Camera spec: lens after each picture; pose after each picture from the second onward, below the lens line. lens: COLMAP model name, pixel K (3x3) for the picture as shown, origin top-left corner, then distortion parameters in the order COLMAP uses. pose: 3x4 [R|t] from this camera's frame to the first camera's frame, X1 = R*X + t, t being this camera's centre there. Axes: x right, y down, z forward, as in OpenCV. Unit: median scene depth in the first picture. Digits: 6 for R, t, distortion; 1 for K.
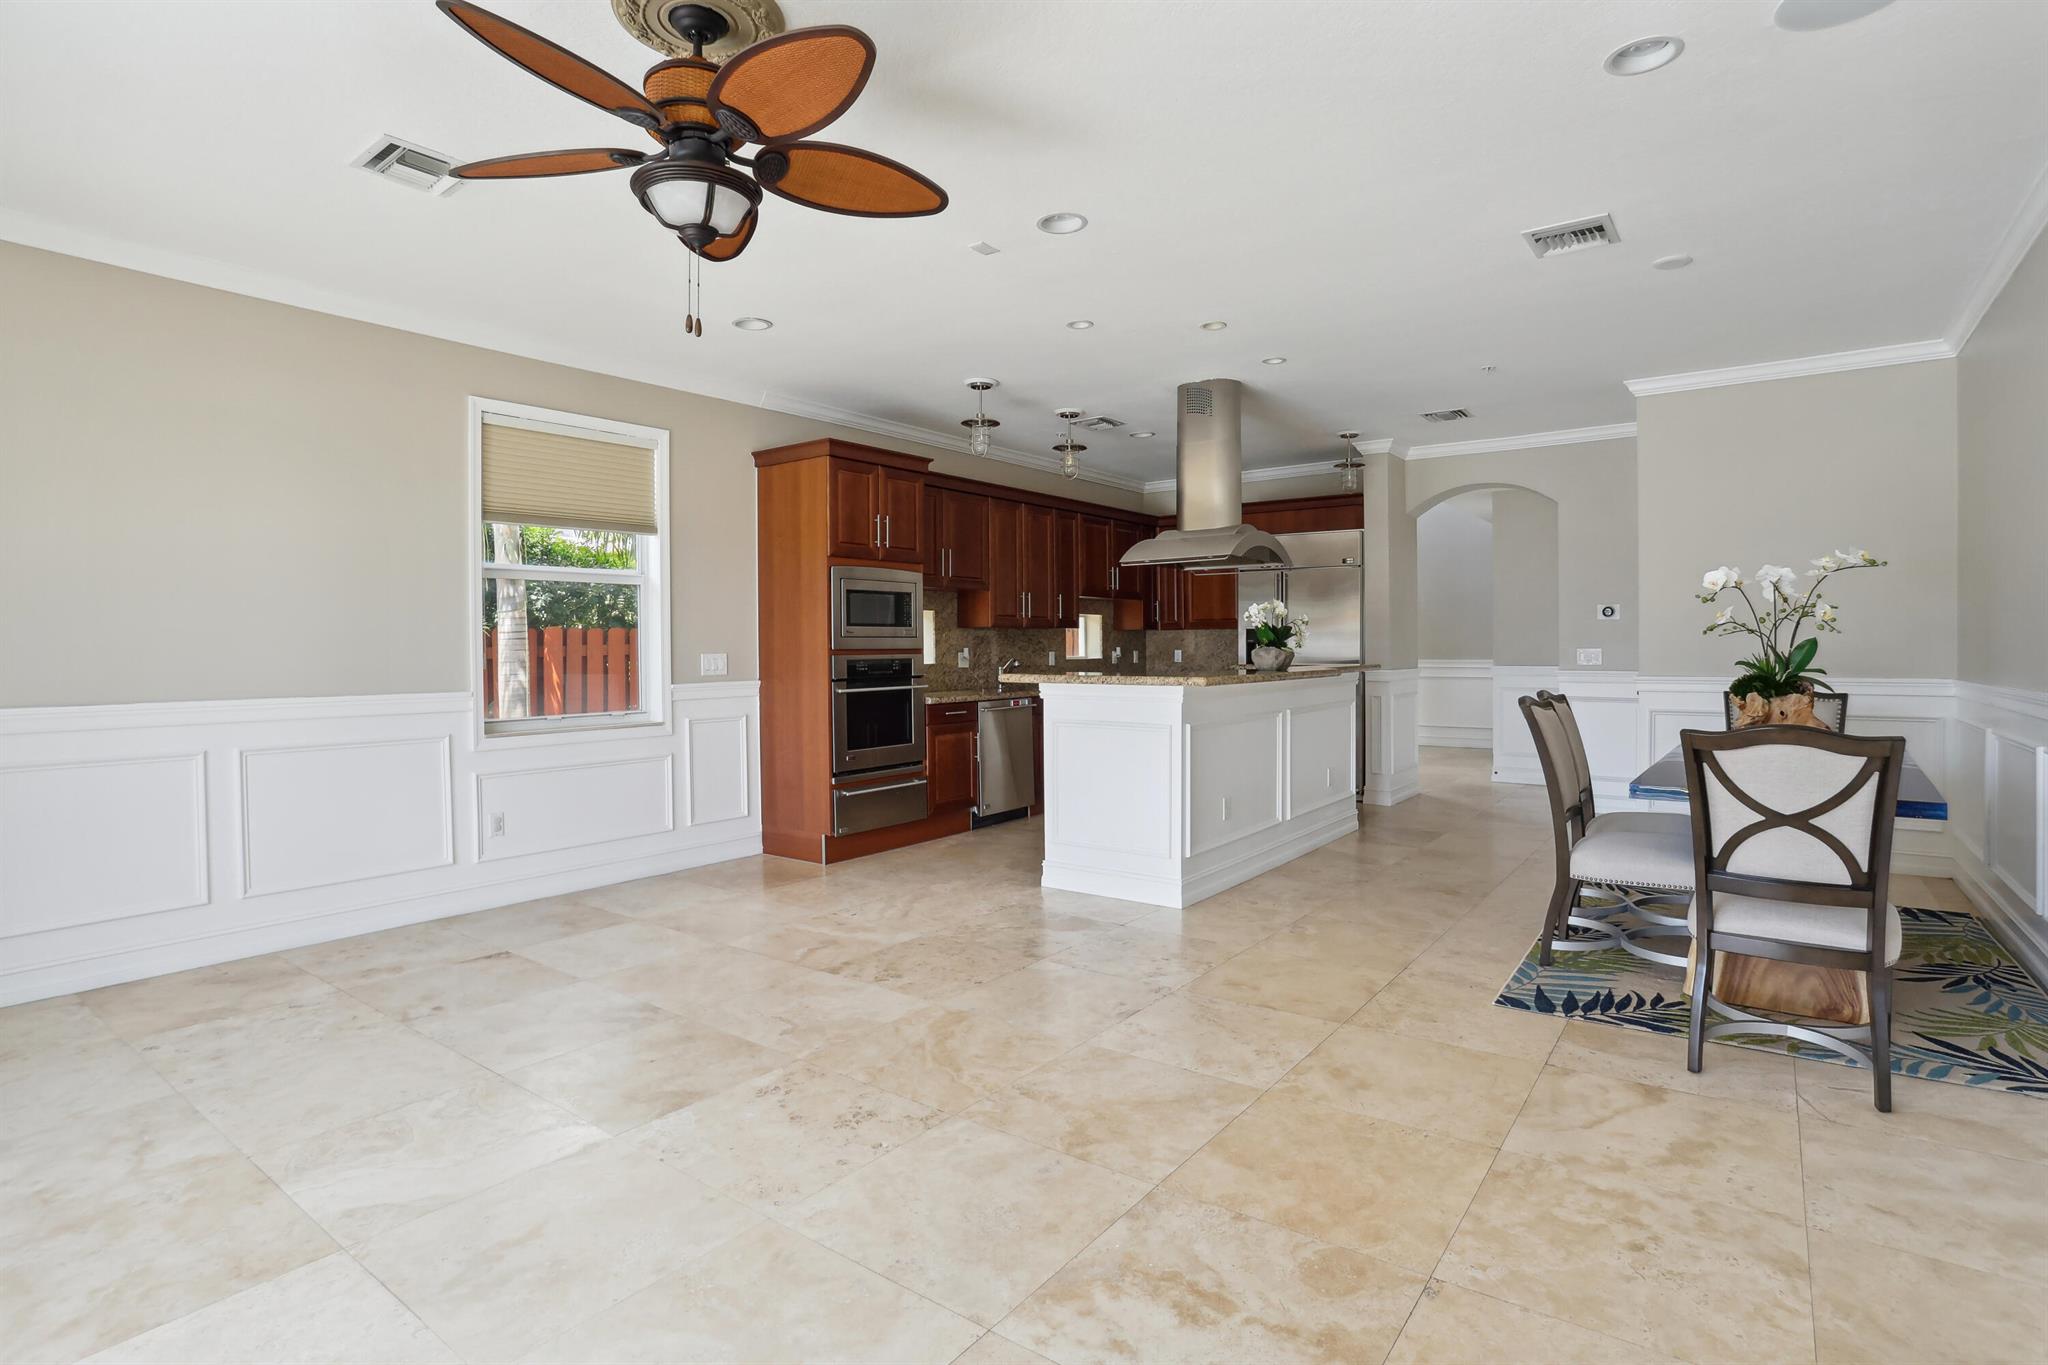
lens RADIAL K [[995.9, 0, 1028.8], [0, 995.9, 662.2], [0, 0, 1]] dist [-0.054609, 0.028825]
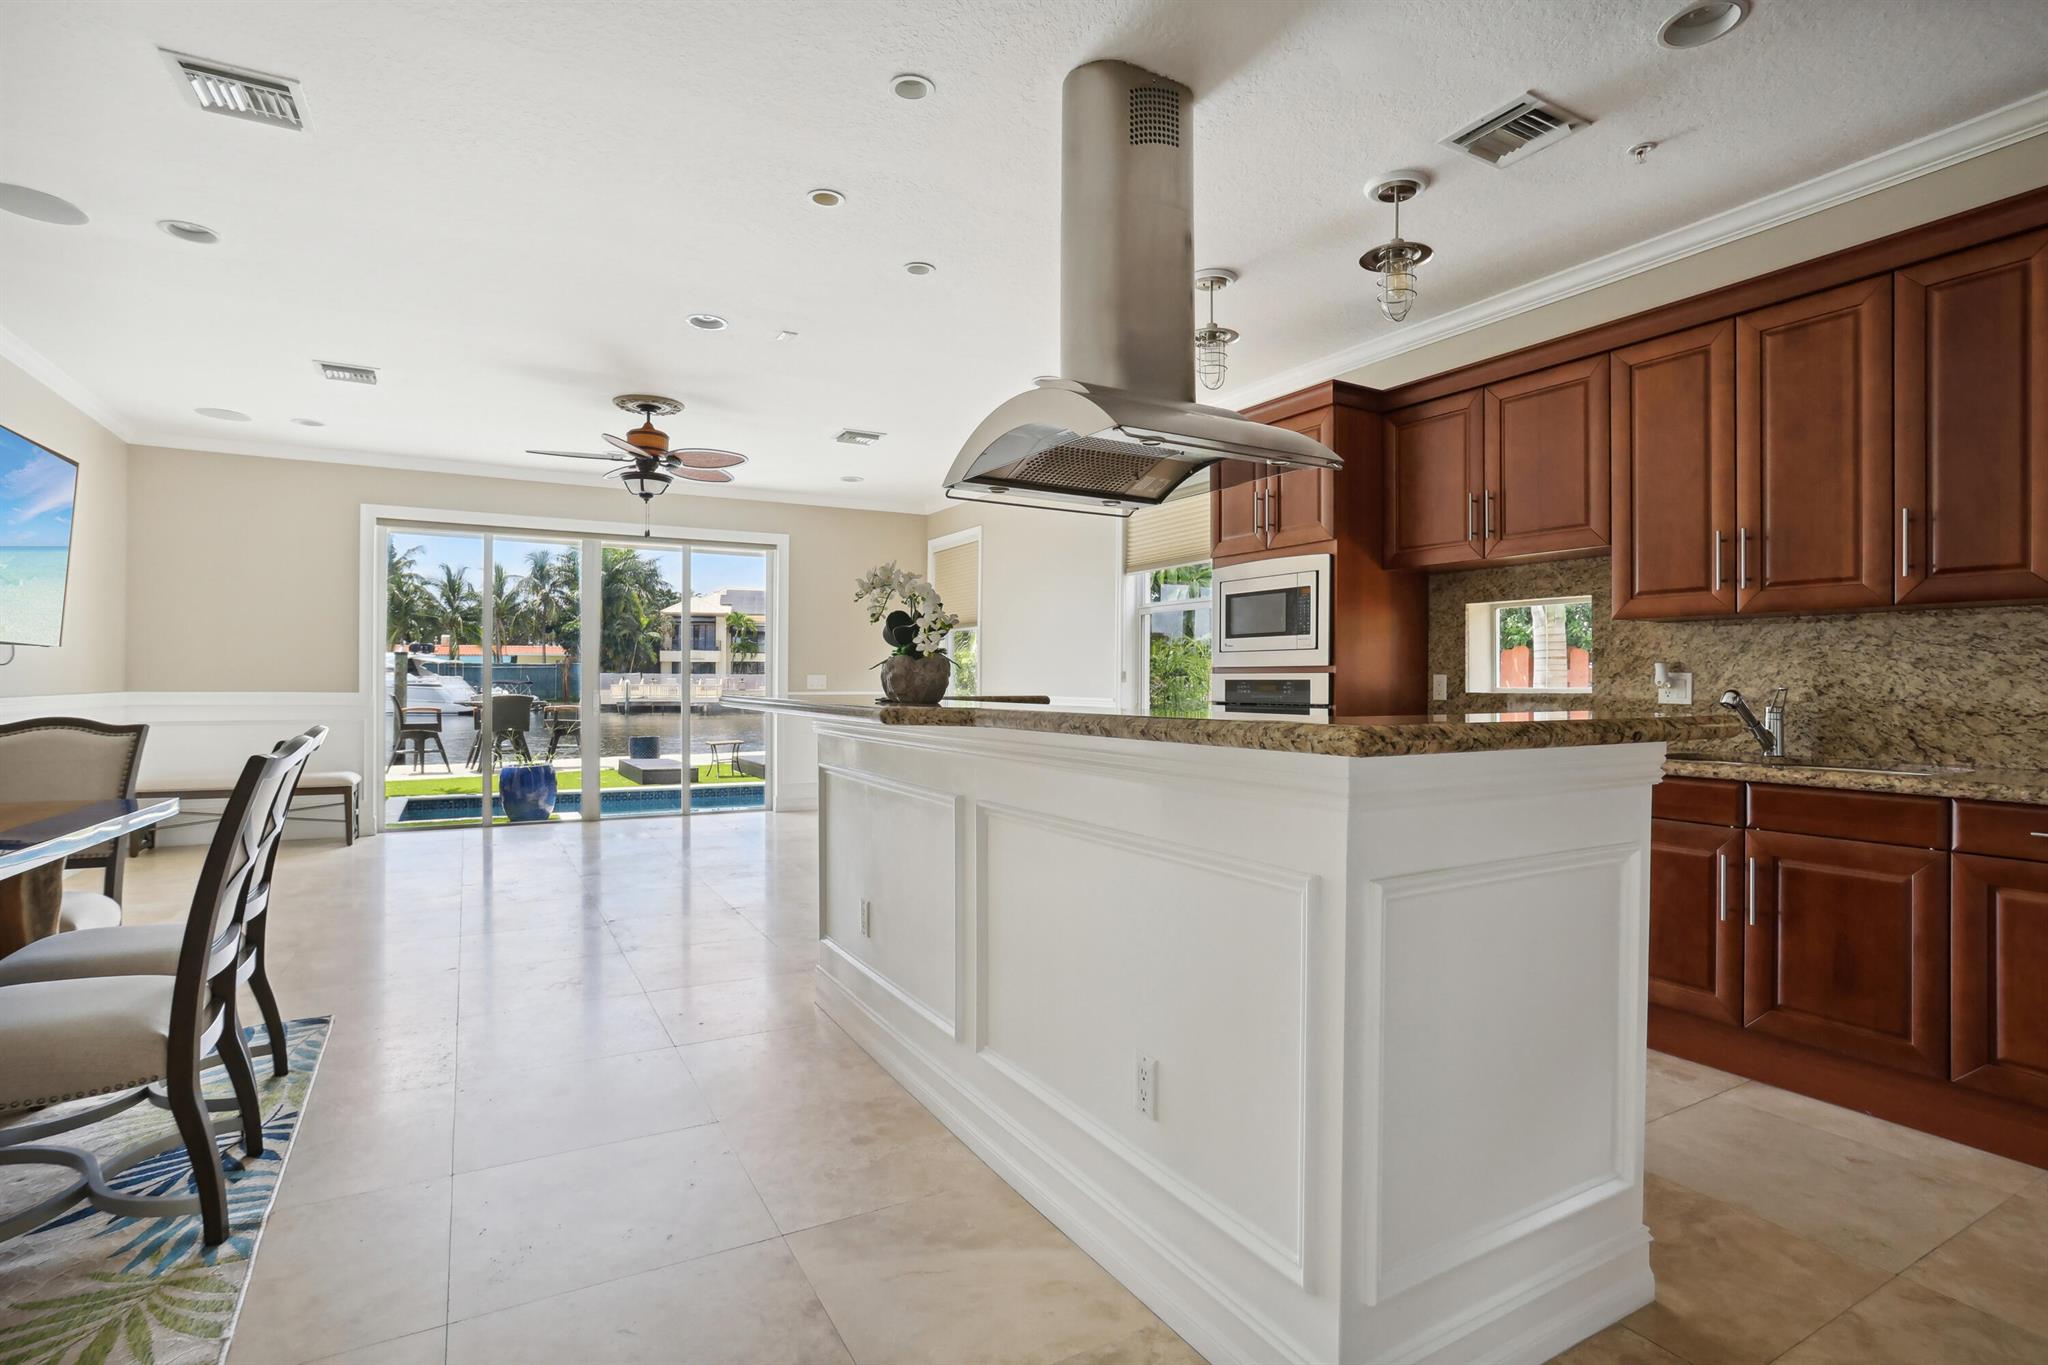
lens RADIAL K [[995.9, 0, 1028.8], [0, 995.9, 662.2], [0, 0, 1]] dist [-0.054609, 0.028825]
pose [[-0.399335, -0.009720, -0.916754, 1.175327], [-0.015008, 0.999879, -0.004064, -0.019503], [0.916682, 0.012136, -0.399433, 2.128413]]
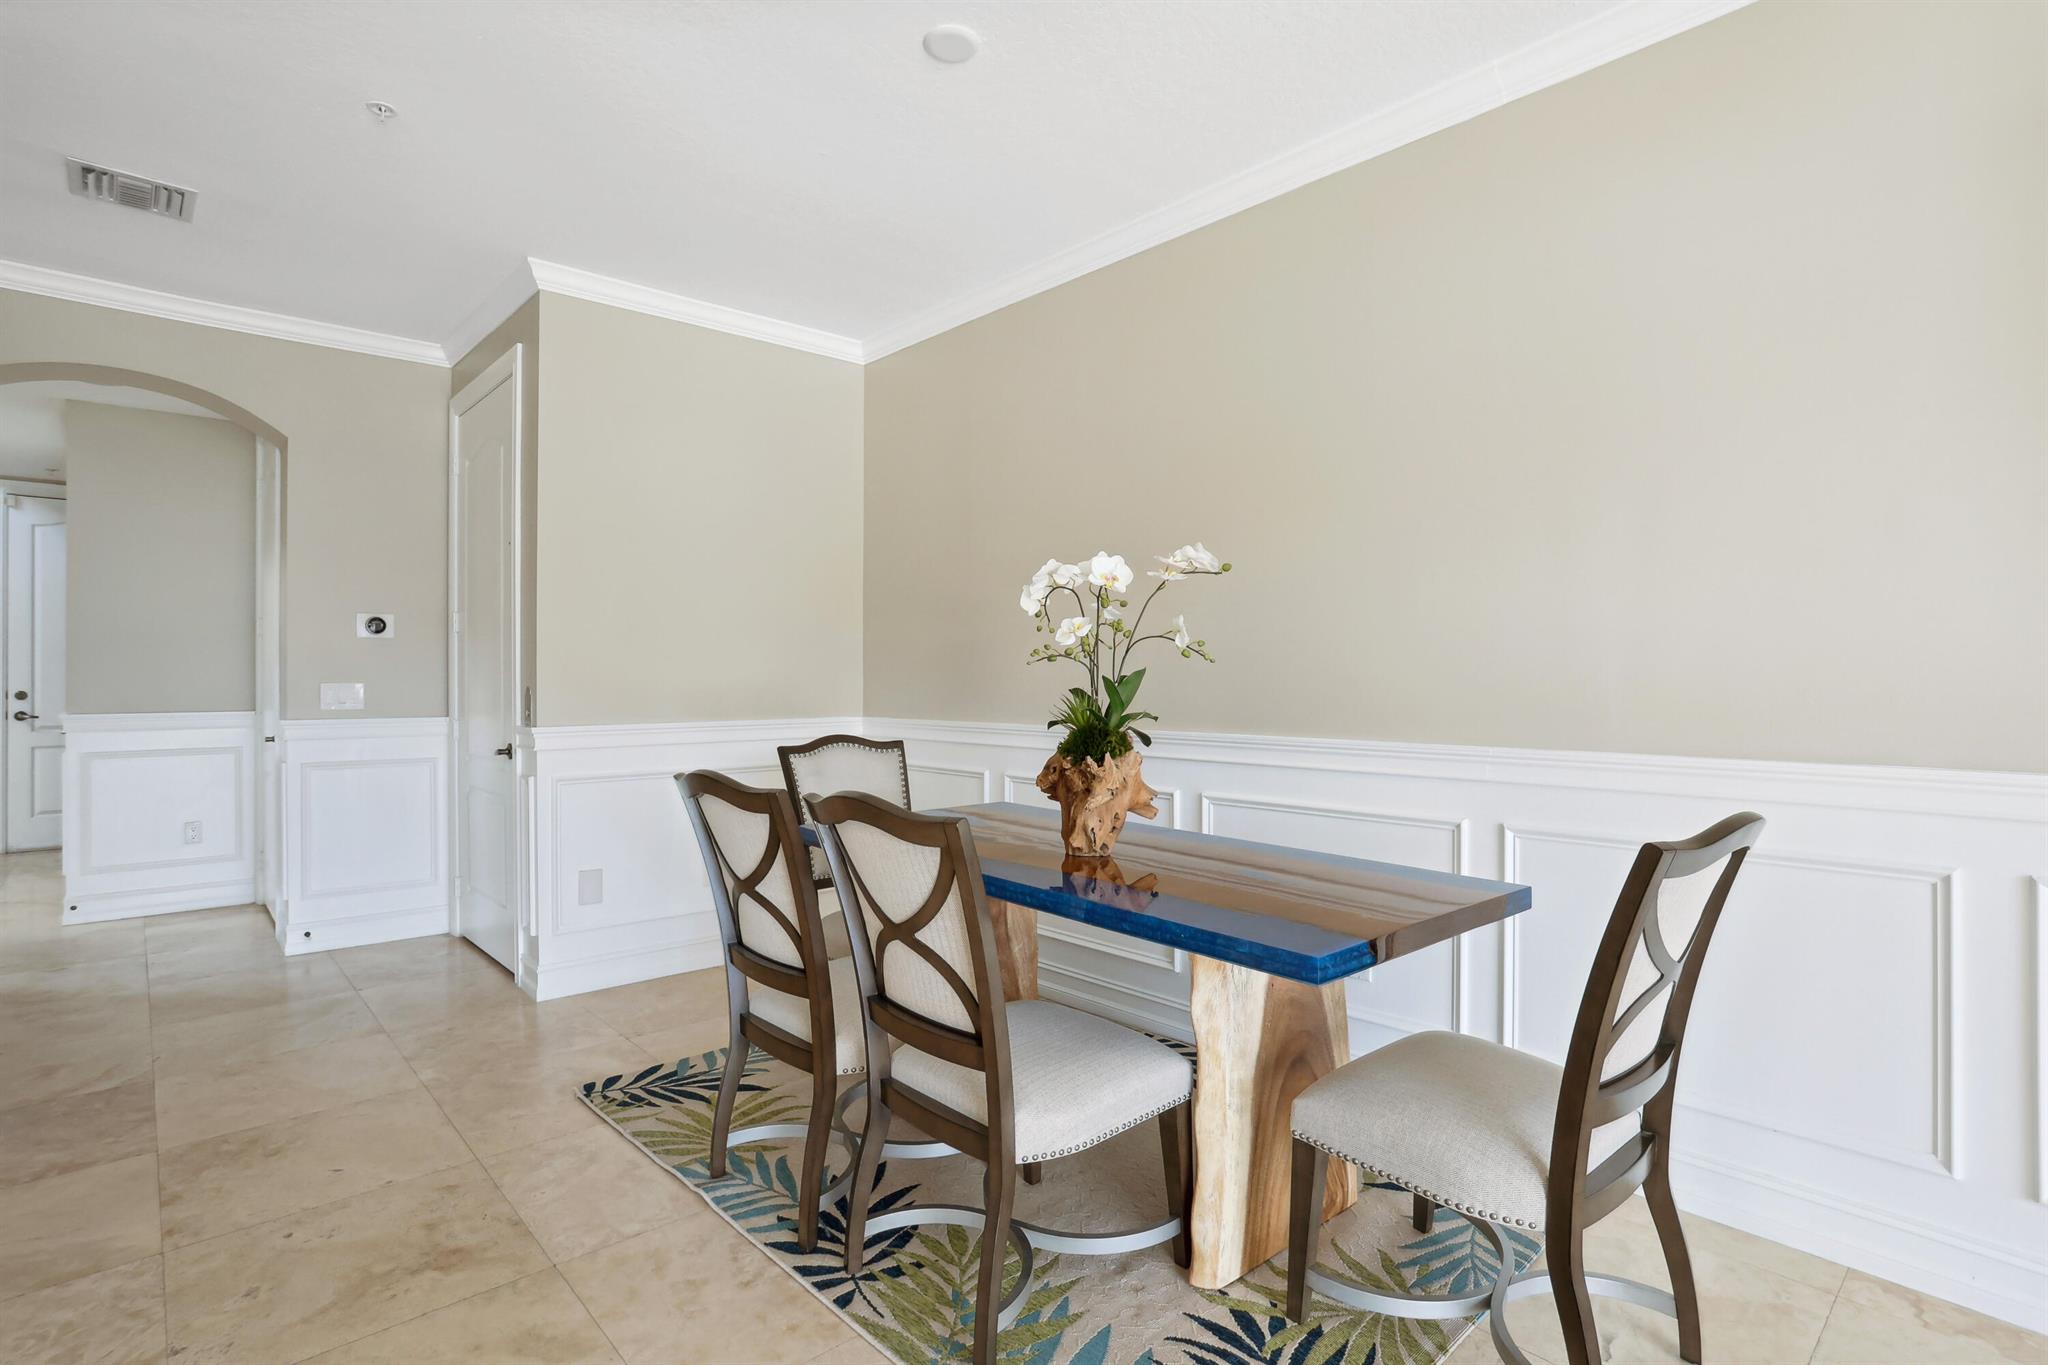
lens RADIAL K [[1006.8, 0, 1025.6], [0, 1006.8, 658.4], [0, 0, 1]] dist [-0.039380, 0.020996]
pose [[0.196213, 0.022806, 0.980296, 0.089702], [0.015066, 0.999541, -0.026270, -0.015055], [-0.980446, 0.019924, 0.195780, 1.010065]]
